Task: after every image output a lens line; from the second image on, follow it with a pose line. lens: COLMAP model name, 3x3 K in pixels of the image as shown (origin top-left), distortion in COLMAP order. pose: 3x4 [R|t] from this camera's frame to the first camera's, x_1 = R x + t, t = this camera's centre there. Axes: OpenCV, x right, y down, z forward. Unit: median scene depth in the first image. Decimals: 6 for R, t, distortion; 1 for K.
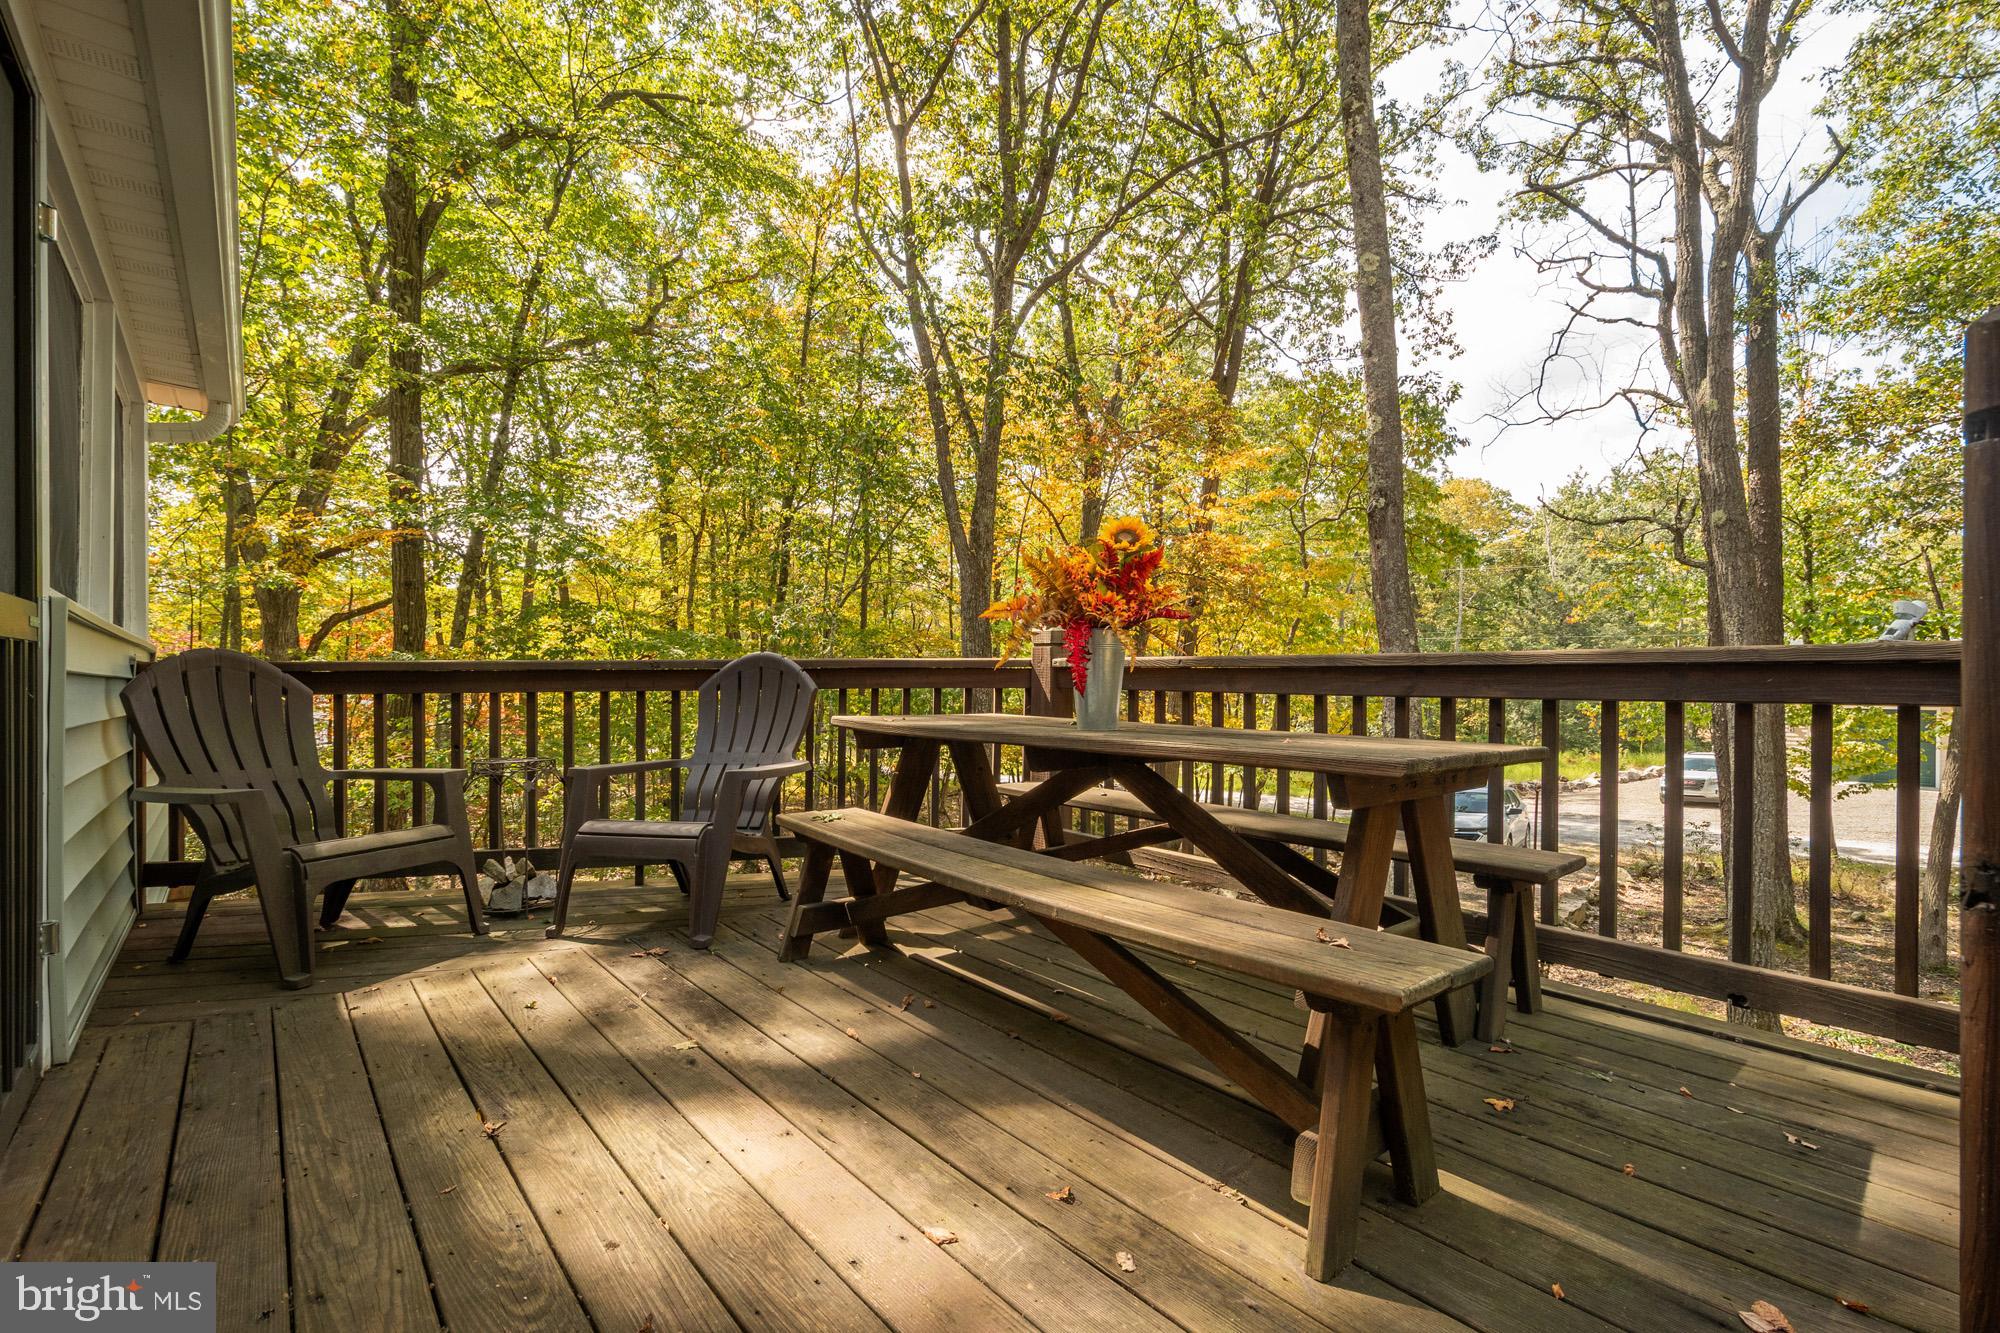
lens RADIAL K [[873.4, 0, 1011.8], [0, 873.4, 695.2], [0, 0, 1]] dist [0.018783, -0.010213]
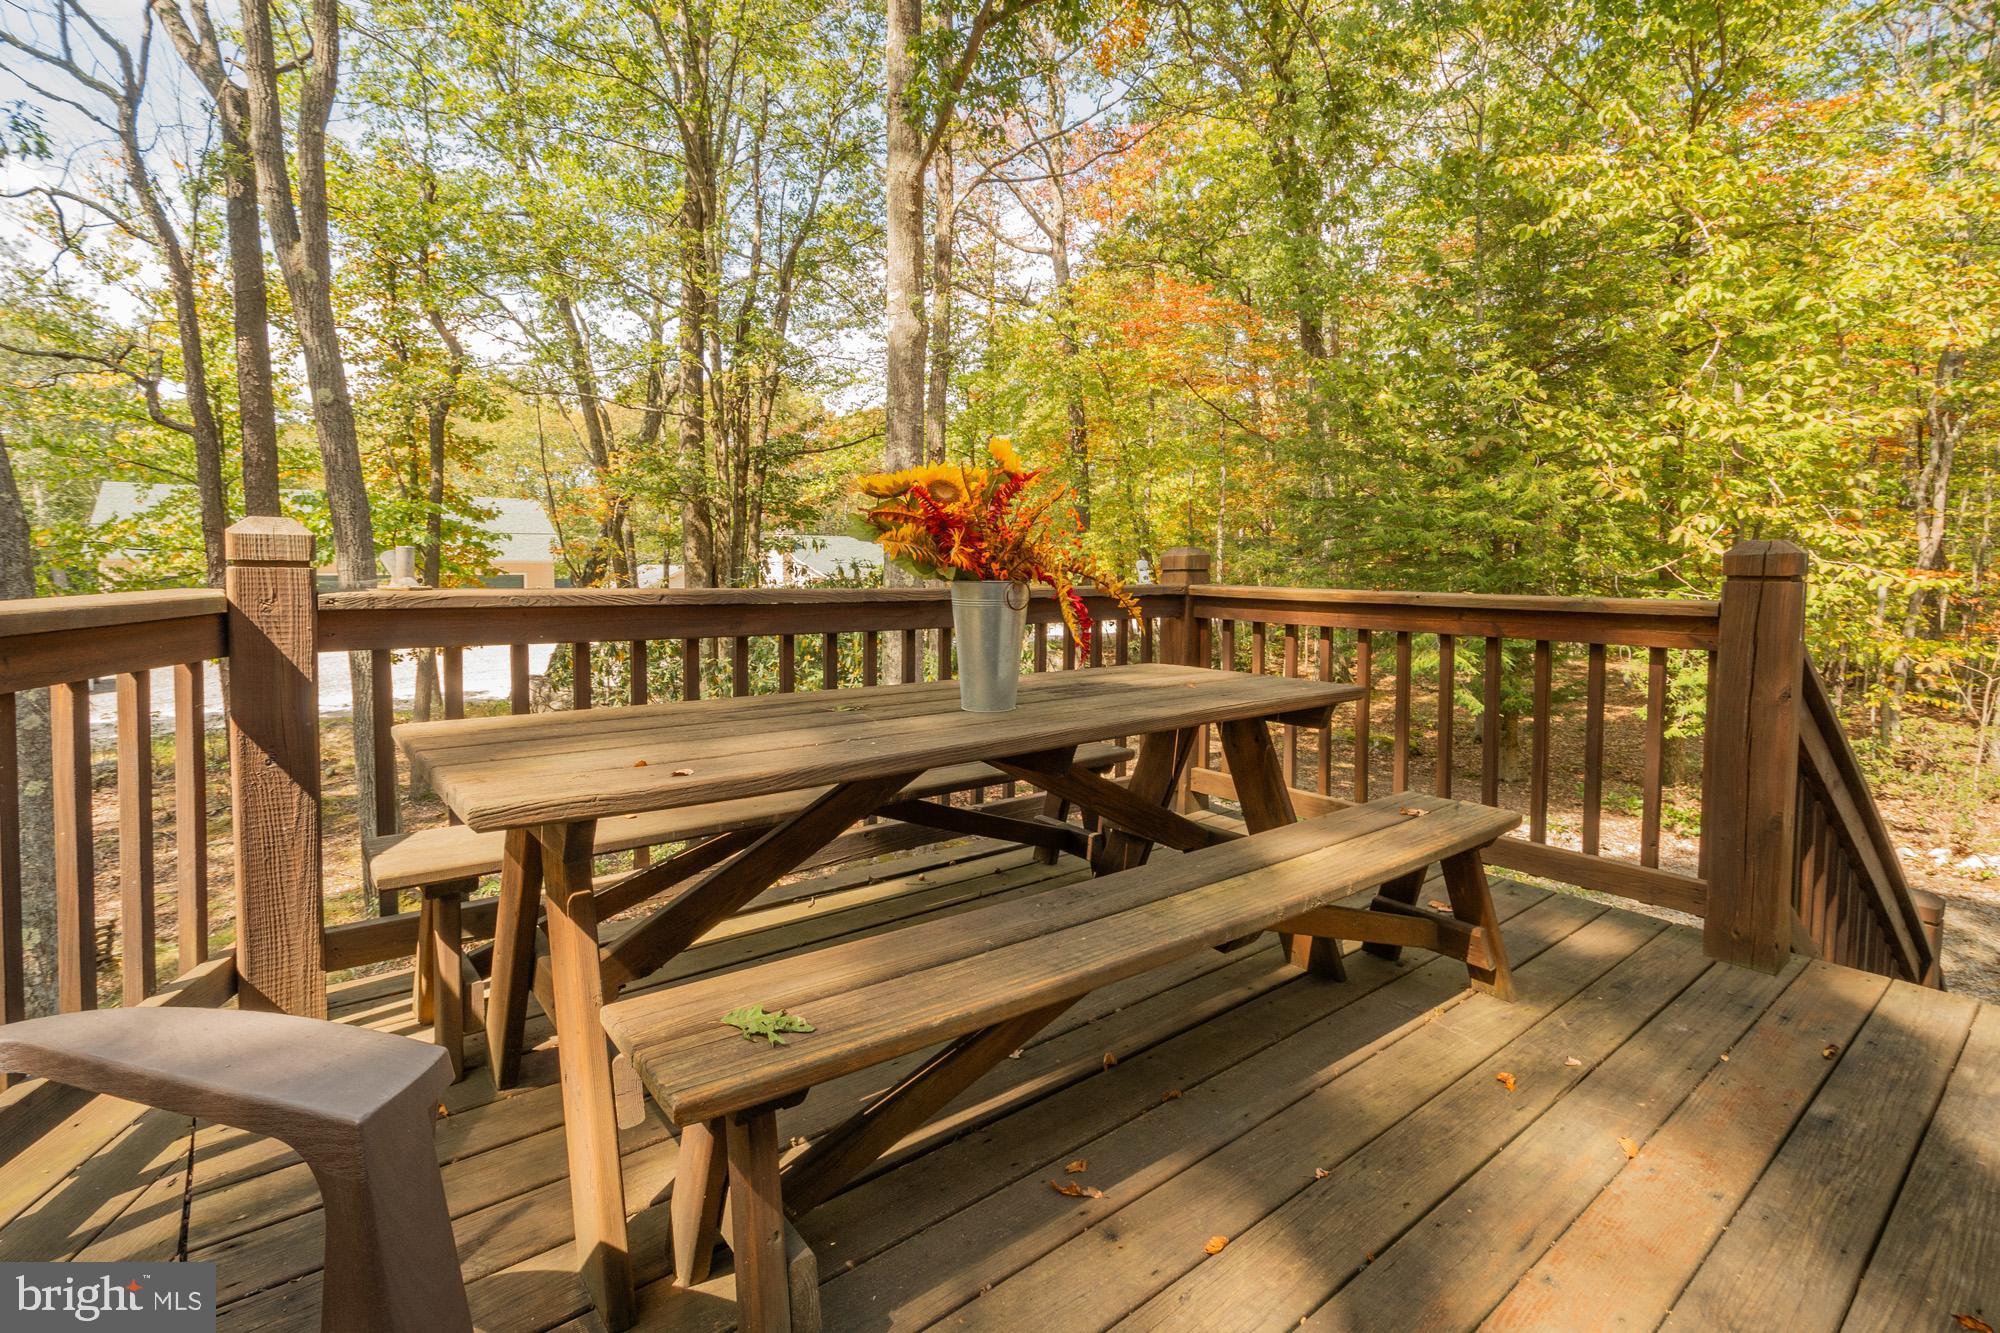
lens RADIAL K [[937.9, 0, 1001.7], [0, 937.9, 624.3], [0, 0, 1]] dist [0.023466, 0.000193]
pose [[0.001723, -0.040113, 0.999194, -0.733712], [0.000921, 0.999195, 0.040111, -0.051775], [-0.999998, 0.000852, 0.001758, 1.042384]]
